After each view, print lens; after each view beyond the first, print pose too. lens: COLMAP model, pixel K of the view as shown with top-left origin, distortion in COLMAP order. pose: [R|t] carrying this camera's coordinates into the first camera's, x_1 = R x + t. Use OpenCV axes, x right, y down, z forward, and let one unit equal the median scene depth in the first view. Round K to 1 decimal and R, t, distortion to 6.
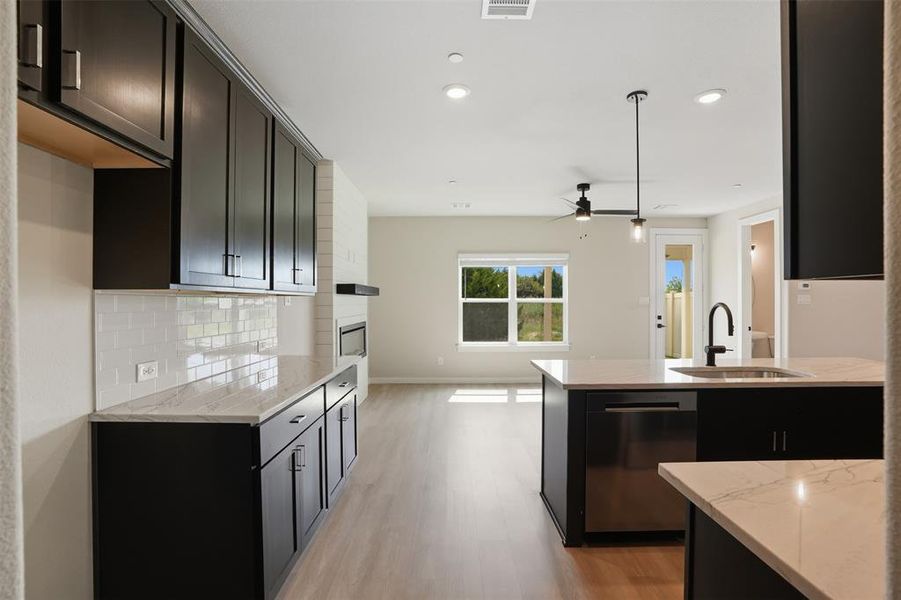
lens RADIAL K [[417.9, 0, 456.2], [0, 417.9, 302.0], [0, 0, 1]] dist [-0.037659, 0.008446]
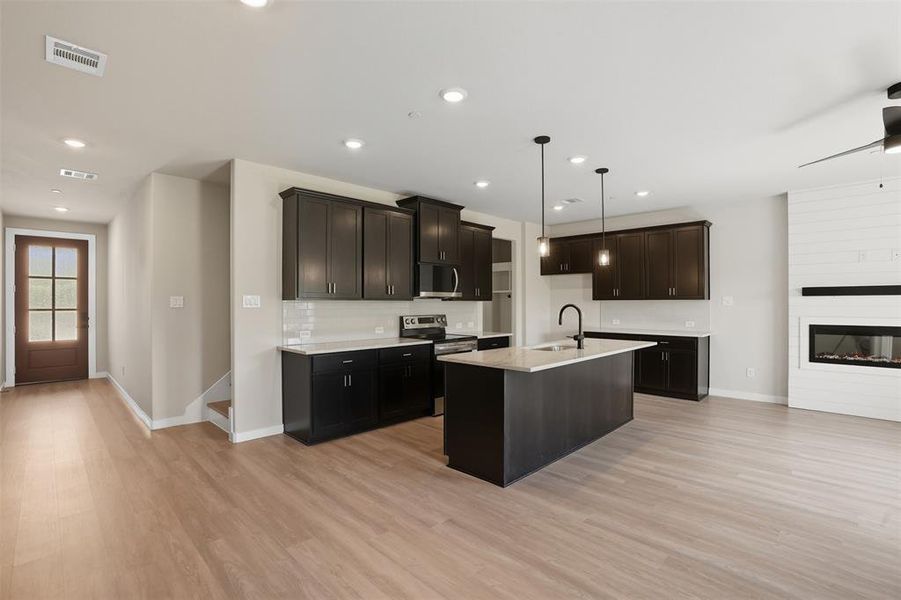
lens RADIAL K [[417.9, 0, 451.6], [0, 417.9, 302.5], [0, 0, 1]] dist [-0.037659, 0.008446]
pose [[-0.696433, 0.002782, -0.717616, 0.881200], [0.003629, 0.999993, 0.000355, -0.003496], [0.717612, -0.002357, -0.696439, 0.767468]]
